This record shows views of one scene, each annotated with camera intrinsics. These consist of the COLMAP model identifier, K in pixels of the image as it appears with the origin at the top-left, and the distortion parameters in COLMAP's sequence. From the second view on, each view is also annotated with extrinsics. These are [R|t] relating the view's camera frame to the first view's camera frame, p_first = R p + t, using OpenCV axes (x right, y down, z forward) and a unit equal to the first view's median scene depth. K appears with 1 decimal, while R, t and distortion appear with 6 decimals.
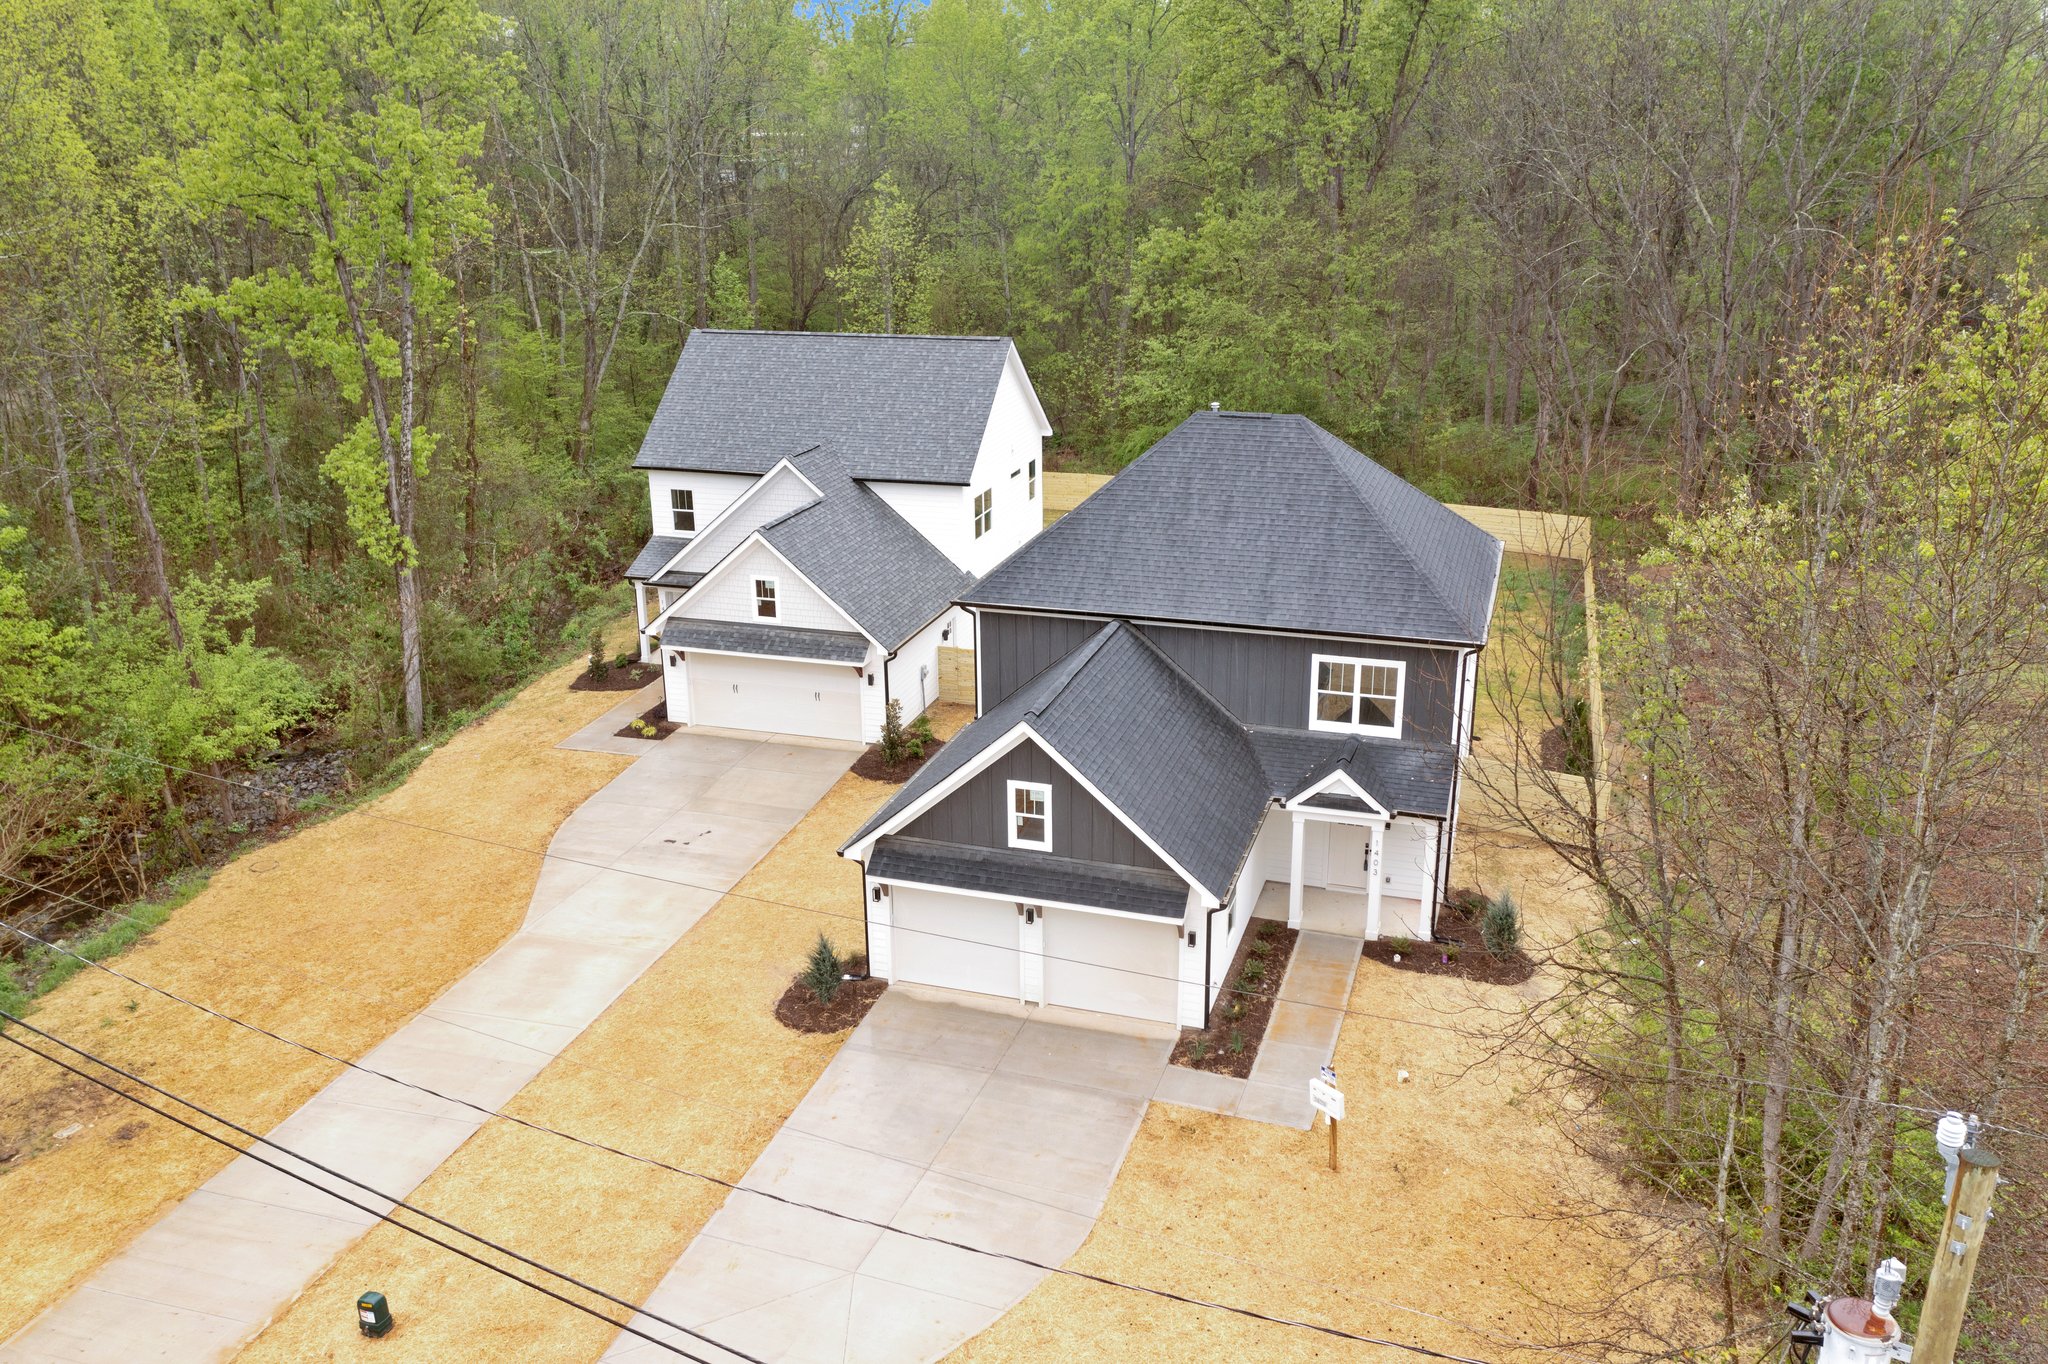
lens RADIAL K [[1642.7, 0, 1024.8], [0, 1642.7, 655.9], [0, 0, 1]] dist [-0.000130, 0.008022]
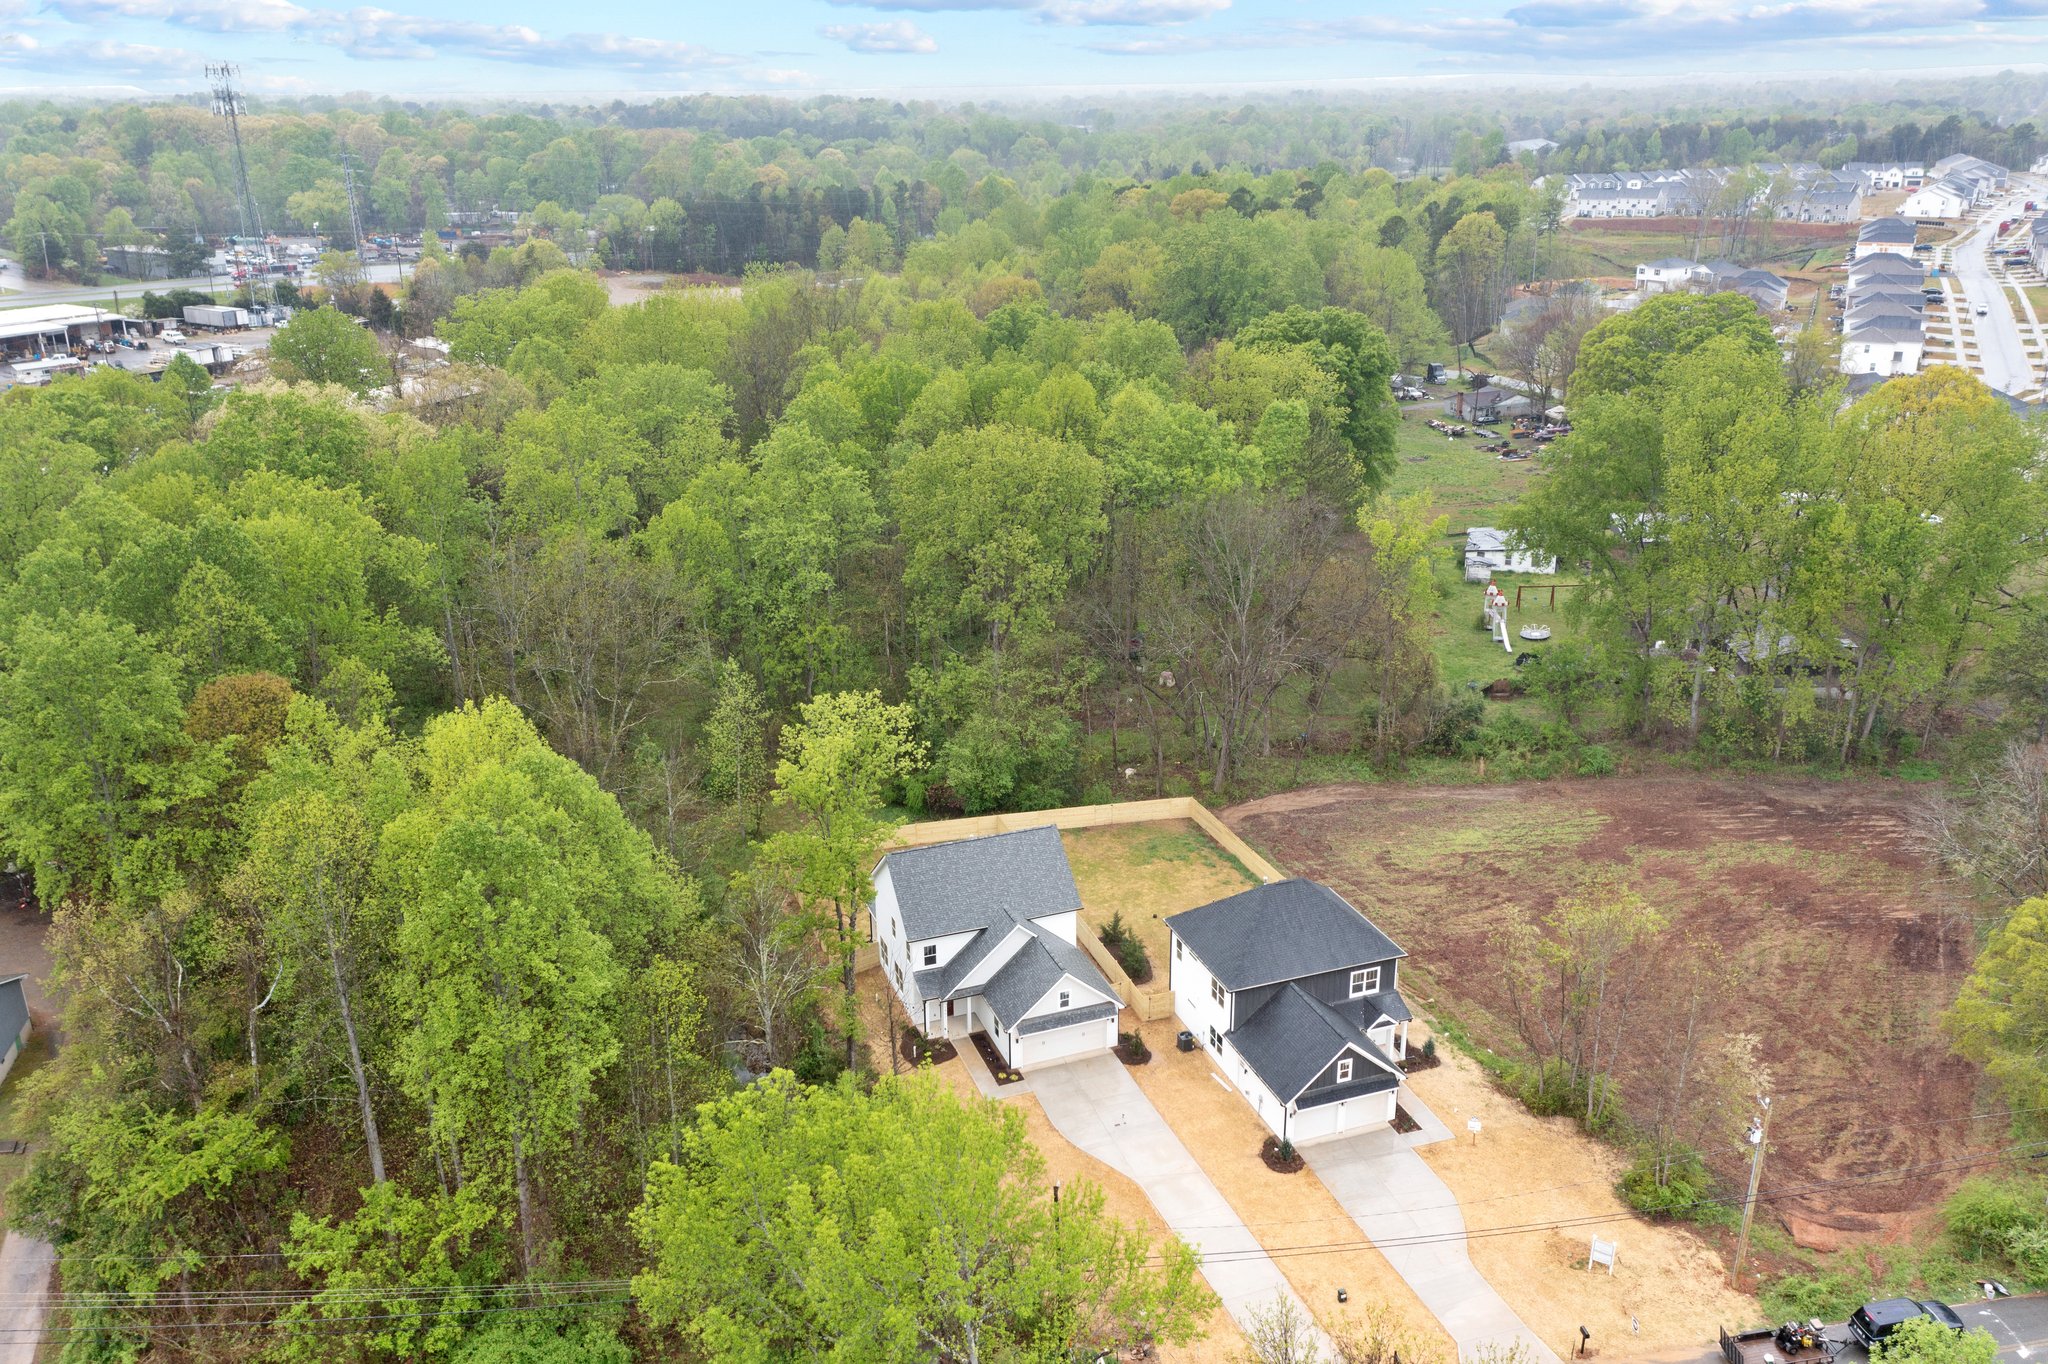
lens RADIAL K [[1606.8, 0, 1024.0], [0, 1606.8, 682.0], [0, 0, 1]] dist [0.003925, 0.001044]
pose [[0.789451, -0.215713, 0.574661, -1.763474], [0.193266, 0.975950, 0.100844, -0.885813], [-0.582593, 0.031451, 0.812155, -0.909944]]
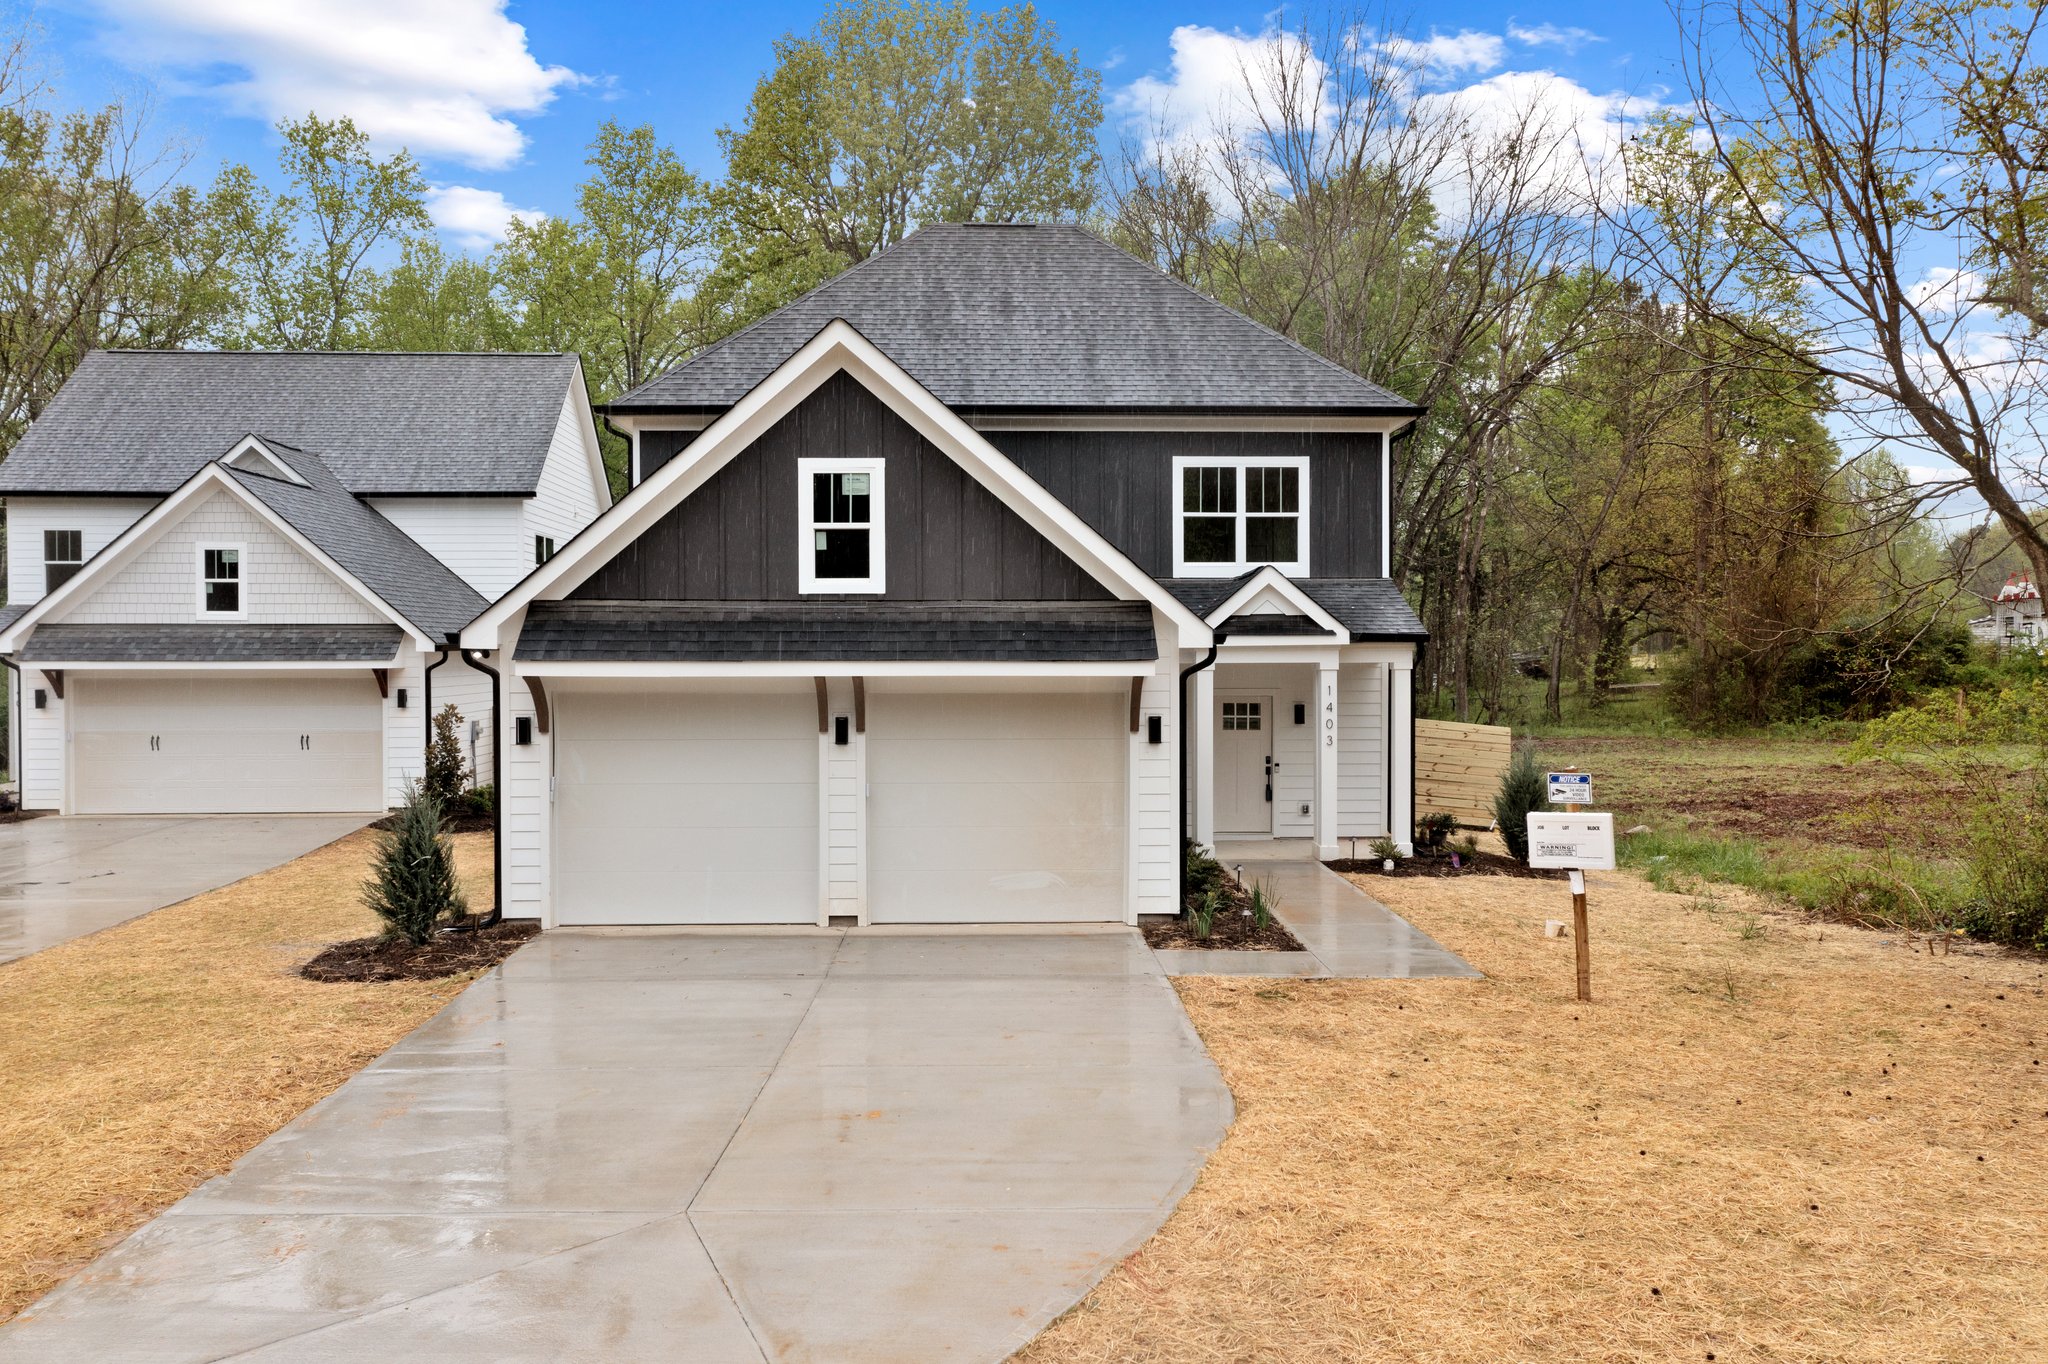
lens RADIAL K [[1642.7, 0, 1024.8], [0, 1642.7, 655.9], [0, 0, 1]] dist [-0.000130, 0.008022]
pose [[0.938764, 0.005669, 0.344513, -0.115481], [0.101263, 0.951171, -0.291583, 0.275885], [-0.329343, 0.308614, 0.892351, 0.470316]]
